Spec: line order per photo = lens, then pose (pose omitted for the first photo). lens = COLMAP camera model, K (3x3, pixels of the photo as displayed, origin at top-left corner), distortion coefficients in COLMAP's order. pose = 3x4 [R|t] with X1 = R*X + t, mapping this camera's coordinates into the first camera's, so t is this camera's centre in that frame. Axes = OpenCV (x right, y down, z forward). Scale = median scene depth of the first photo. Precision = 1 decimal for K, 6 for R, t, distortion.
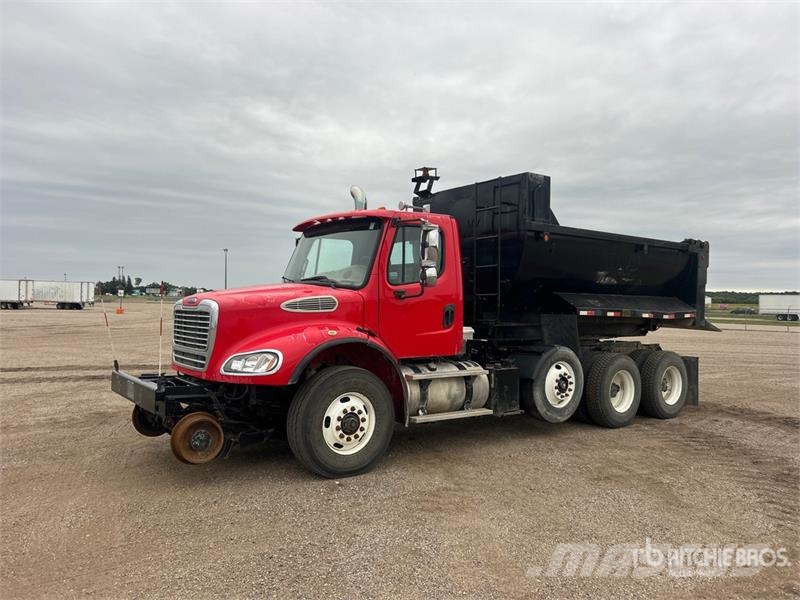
lens RADIAL K [[591.2, 0, 401.4], [0, 591.2, 298.2], [0, 0, 1]] dist [0.079509, -0.083581]
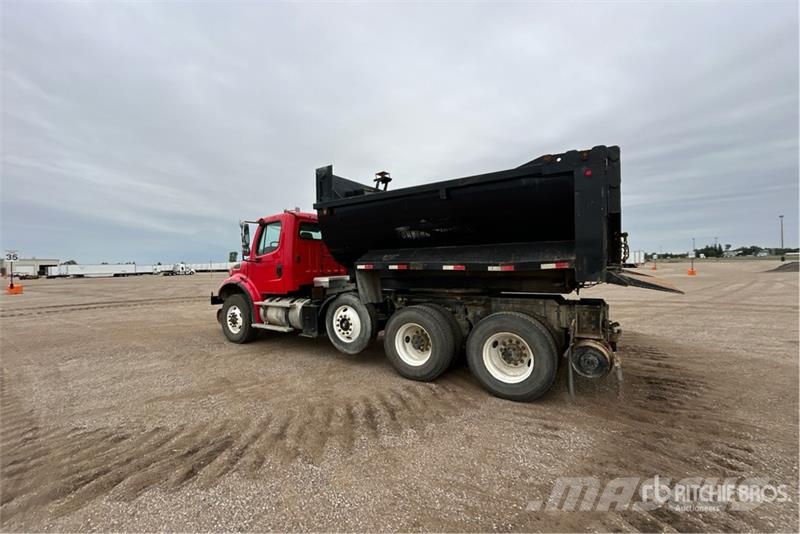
lens RADIAL K [[318.5, 0, 400.0], [0, 318.5, 267.0], [0, 0, 1]] dist [0.001688, 0.000115]
pose [[0.352667, -0.020635, -0.935521, 1.092216], [0.034654, 0.999359, -0.008979, 0.039095], [0.935107, -0.029253, 0.353156, 1.009734]]
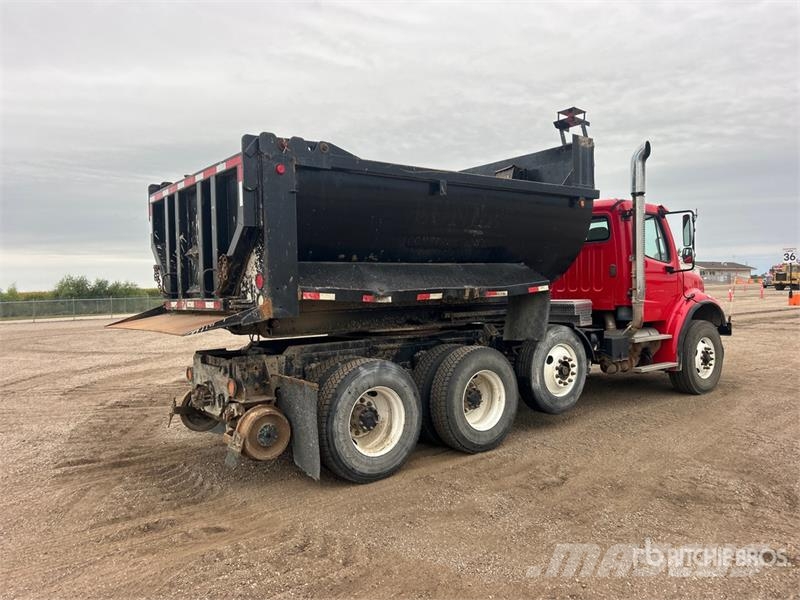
lens RADIAL K [[591.2, 0, 401.4], [0, 591.2, 298.2], [0, 0, 1]] dist [0.079509, -0.083581]
pose [[-0.999598, 0.007387, -0.027376, 0.400420], [0.007095, 0.999917, 0.010729, 0.034416], [0.027453, 0.010530, -0.999568, 2.437750]]
